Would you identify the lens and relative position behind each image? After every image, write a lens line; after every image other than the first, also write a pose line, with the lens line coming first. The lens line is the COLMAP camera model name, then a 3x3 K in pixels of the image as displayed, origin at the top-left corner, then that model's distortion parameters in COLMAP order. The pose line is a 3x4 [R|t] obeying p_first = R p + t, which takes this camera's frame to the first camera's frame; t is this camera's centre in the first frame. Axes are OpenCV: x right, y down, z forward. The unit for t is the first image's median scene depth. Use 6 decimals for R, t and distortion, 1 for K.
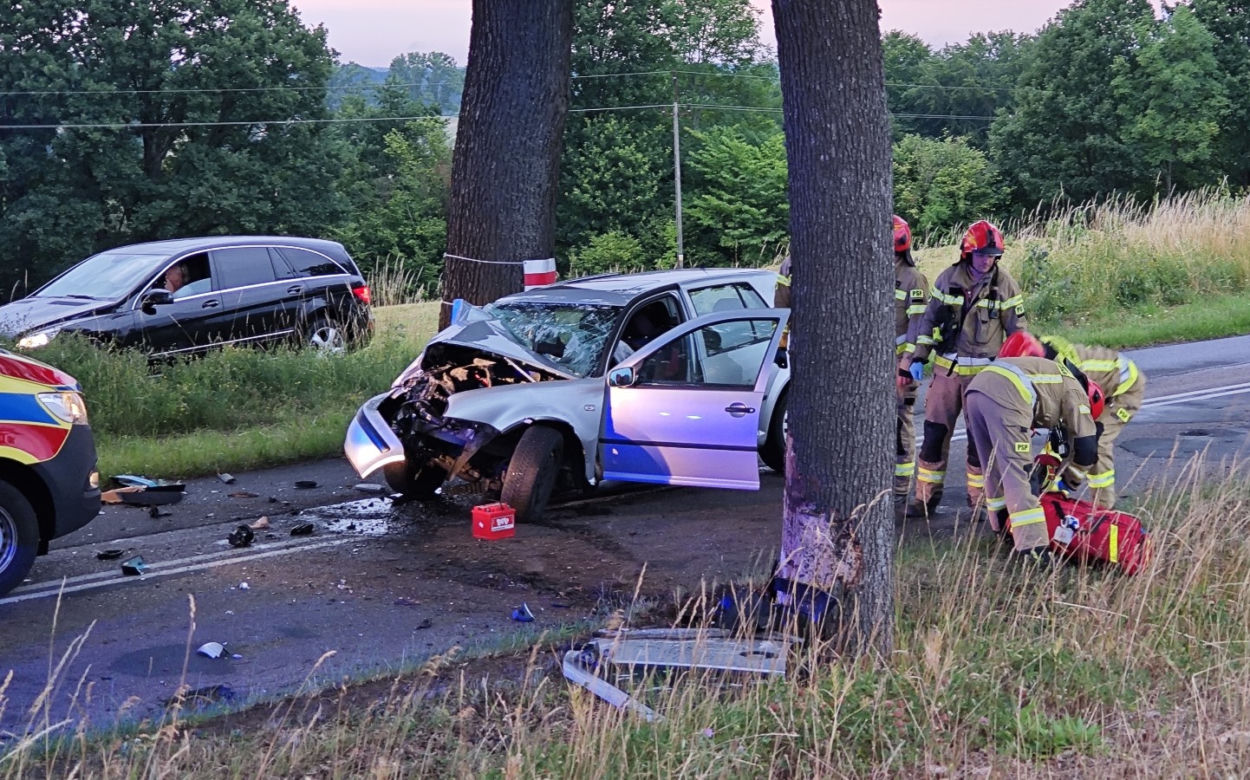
lens RADIAL K [[2858.7, 0, 687.2], [0, 2858.7, 380.1], [0, 0, 1]] dist [0.249742, 0.000000]
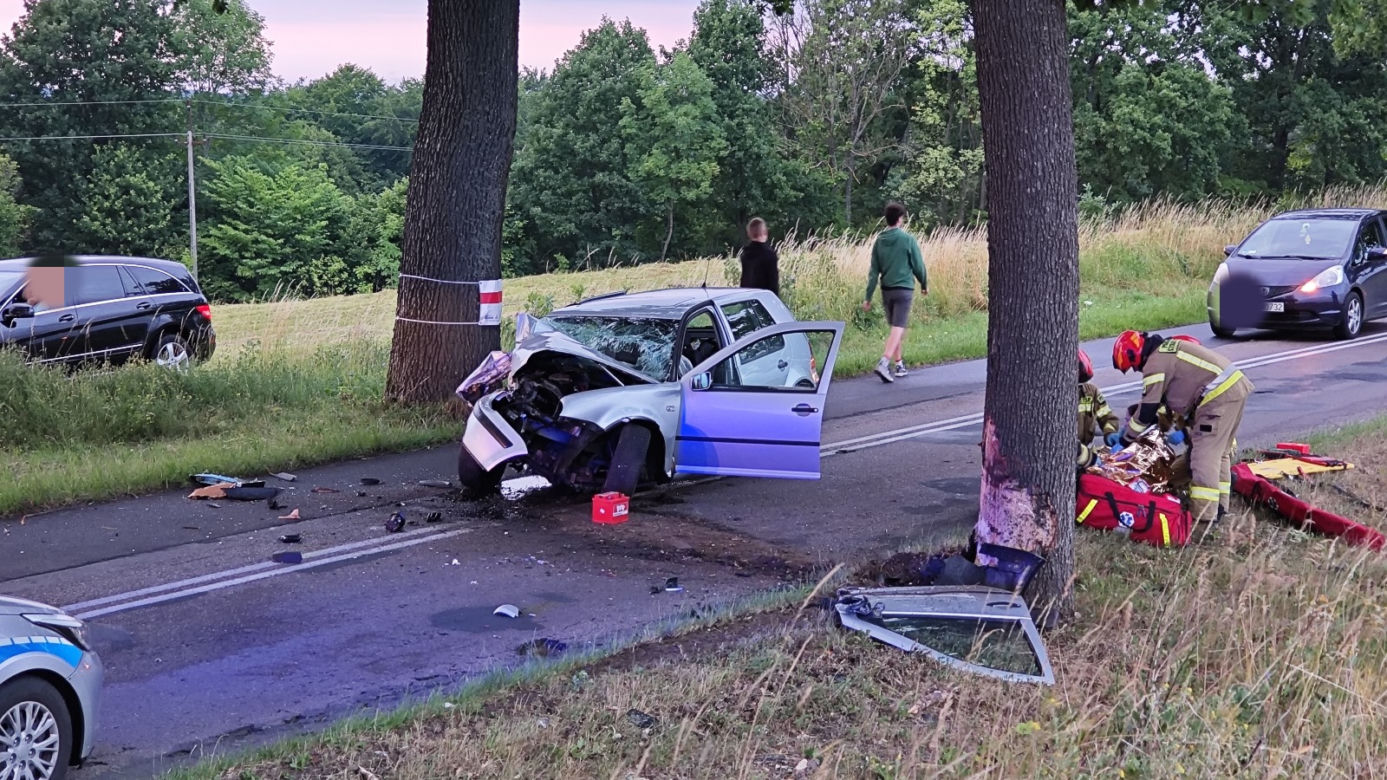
lens RADIAL K [[2857.2, 0, 680.6], [0, 2857.2, 379.9], [0, 0, 1]] dist [0.264811, 0.000000]
pose [[0.979051, -0.000416, 0.203617, -0.202759], [0.002835, 0.999929, -0.011590, 0.008951], [-0.203598, 0.011925, 0.978982, -0.084784]]
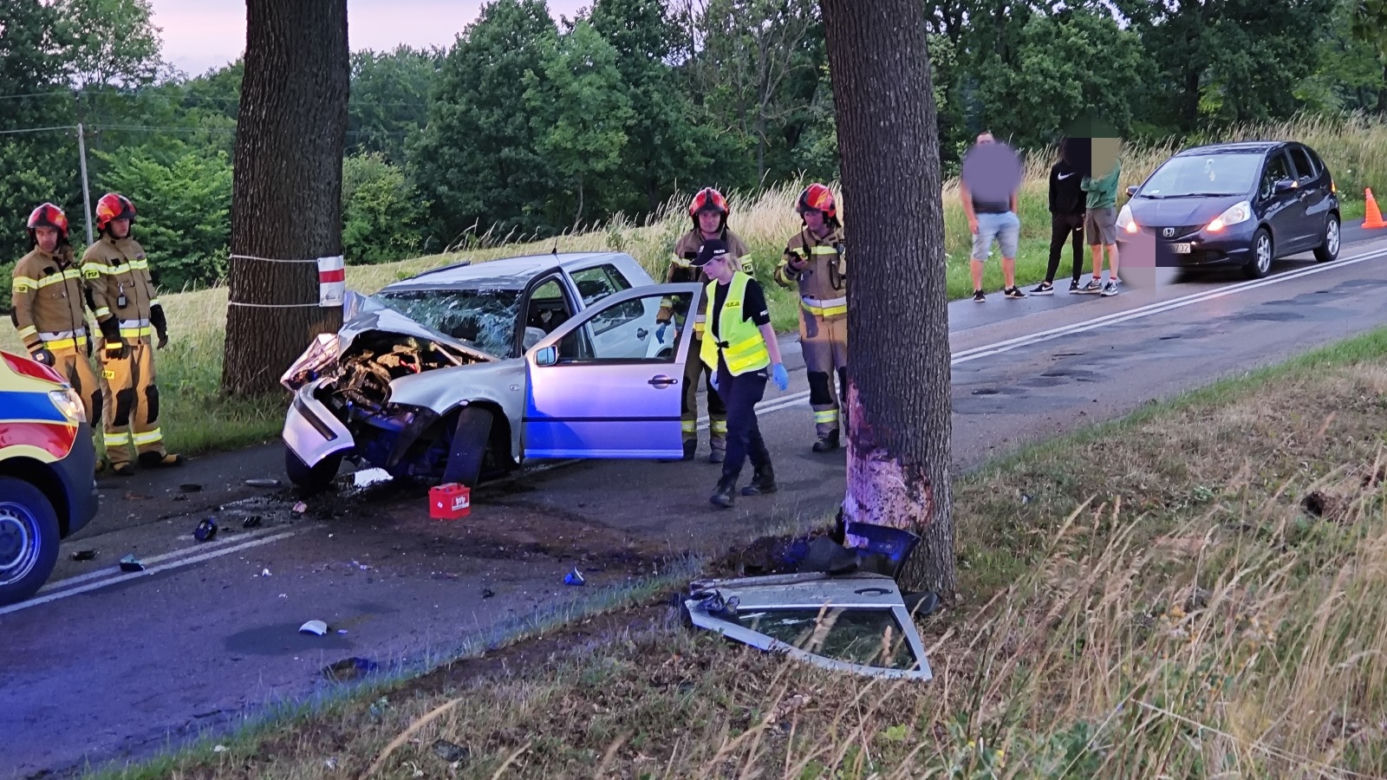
lens RADIAL K [[2857.2, 0, 695.1], [0, 2857.2, 389.7], [0, 0, 1]] dist [0.264811, 0.000000]
pose [[0.971607, -0.050826, 0.231076, -0.162105], [0.051751, 0.998658, 0.002063, 0.009056], [-0.230871, 0.009954, 0.972933, -0.010232]]
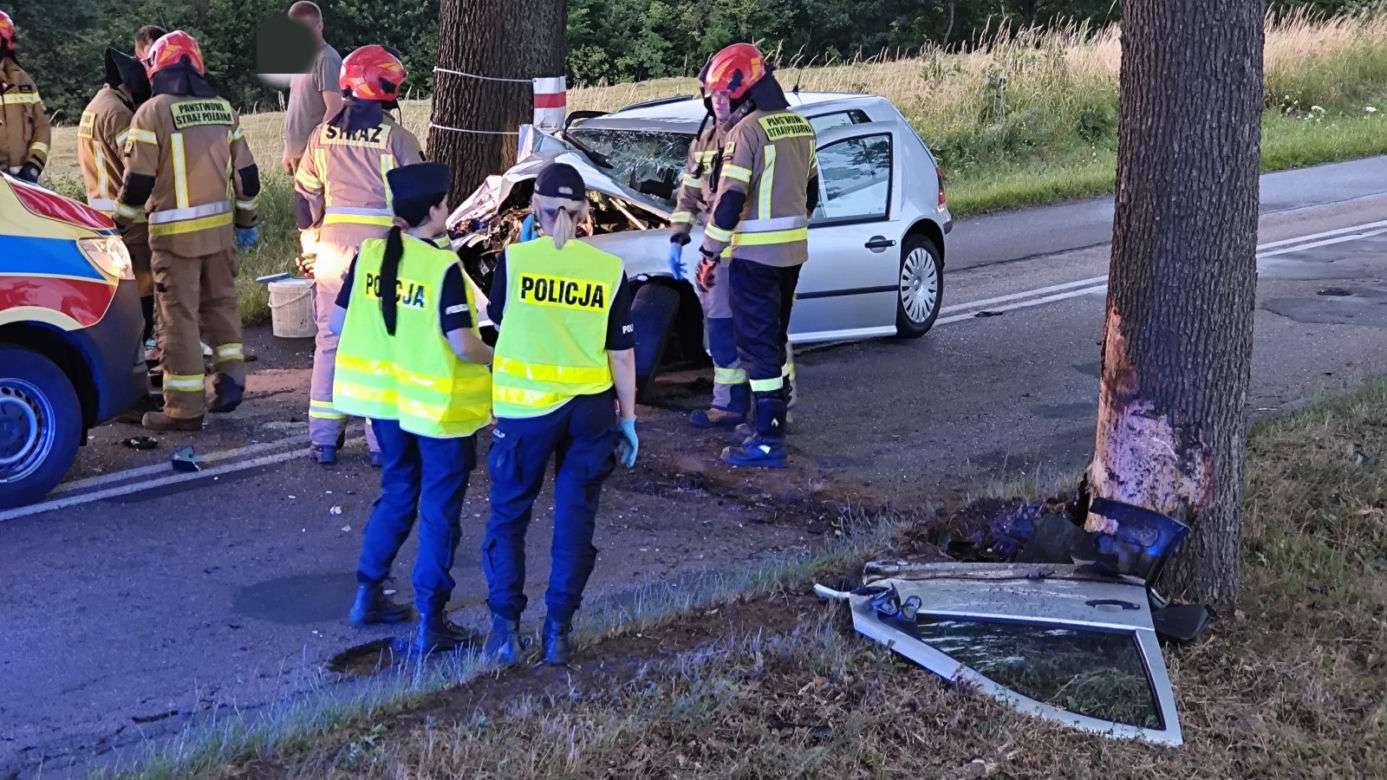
lens RADIAL K [[2857.2, 0, 683.5], [0, 2857.2, 383.3], [0, 0, 1]] dist [0.264811, 0.000000]
pose [[0.995075, 0.008665, 0.098743, -0.094892], [-0.014831, 0.997973, 0.061891, -0.004771], [-0.098007, -0.063051, 0.993186, 0.148004]]
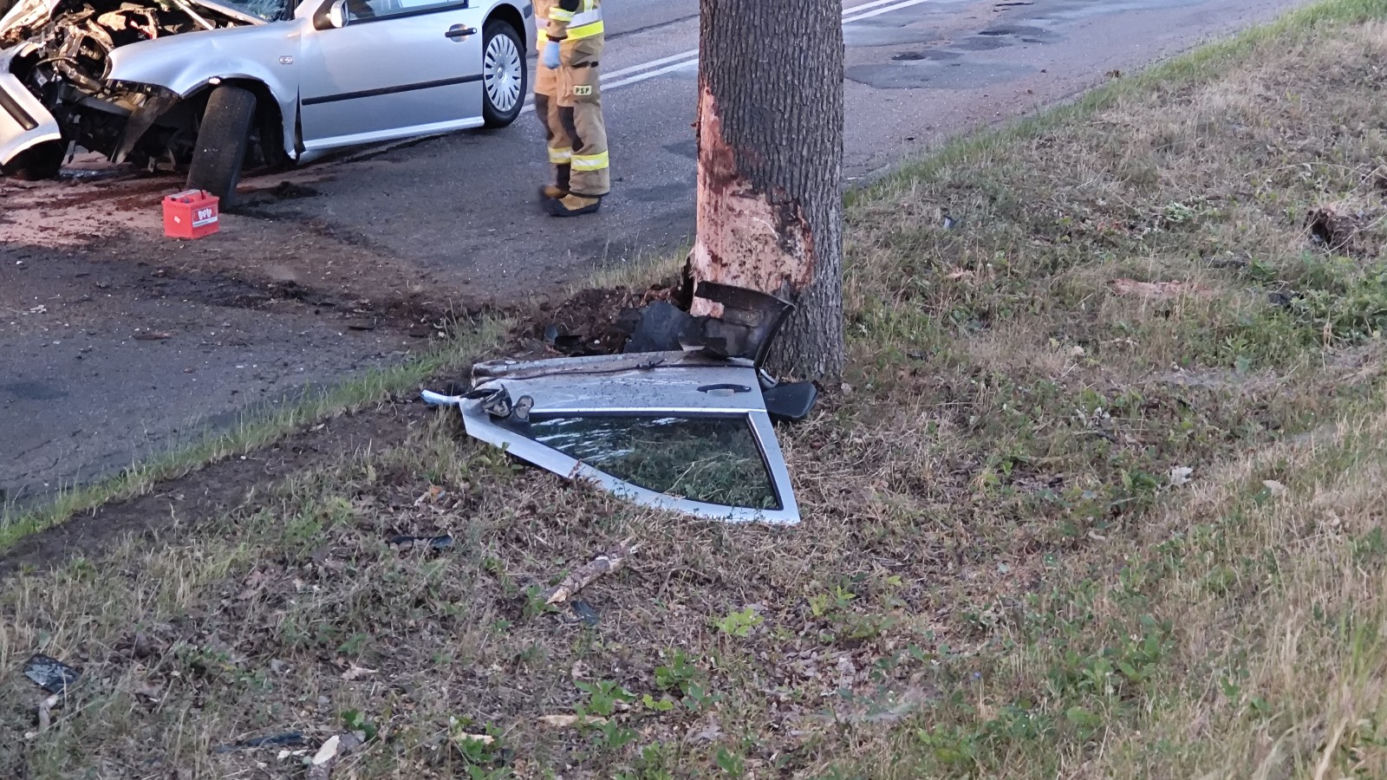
lens RADIAL K [[2857.2, 0, 685.9], [0, 2857.2, 376.7], [0, 0, 1]] dist [0.264811, 0.000000]
pose [[0.968546, -0.070150, 0.238741, -0.095093], [0.038201, 0.989984, 0.135912, -0.005825], [-0.245884, -0.122517, 0.961525, 0.160388]]
